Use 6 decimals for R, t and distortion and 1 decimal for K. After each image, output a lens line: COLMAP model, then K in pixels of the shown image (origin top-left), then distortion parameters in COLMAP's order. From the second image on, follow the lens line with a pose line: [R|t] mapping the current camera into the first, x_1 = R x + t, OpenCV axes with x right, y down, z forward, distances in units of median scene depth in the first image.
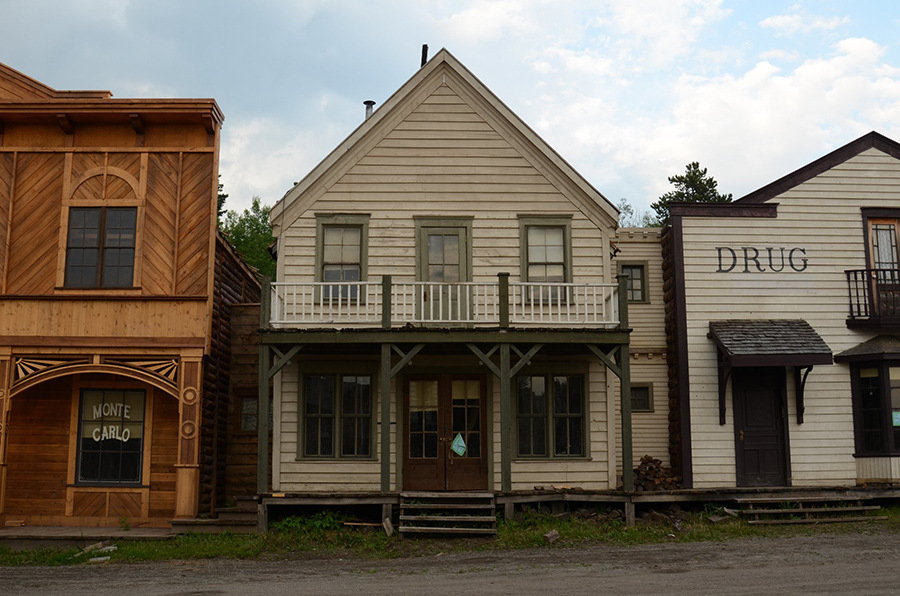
lens RADIAL K [[972.0, 0, 450.0], [0, 972.0, 298.0], [0, 0, 1]] dist [-0.101147, 0.053673]
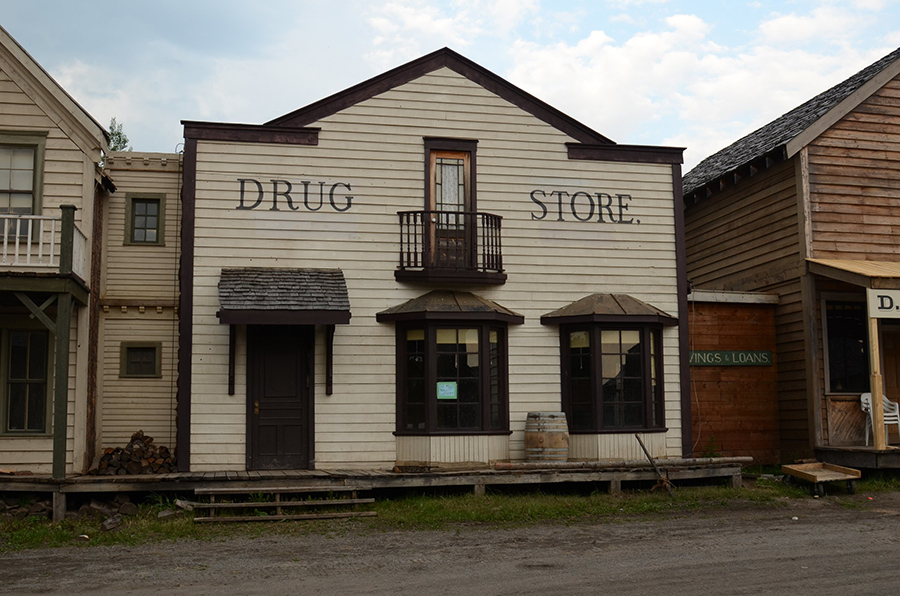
lens RADIAL K [[972.0, 0, 450.0], [0, 972.0, 298.0], [0, 0, 1]] dist [-0.101147, 0.053673]
pose [[0.985118, 0.017097, 0.171027, 0.325197], [-0.024301, 0.998899, 0.040118, 0.011721], [-0.170153, -0.043677, 0.984449, 0.162117]]
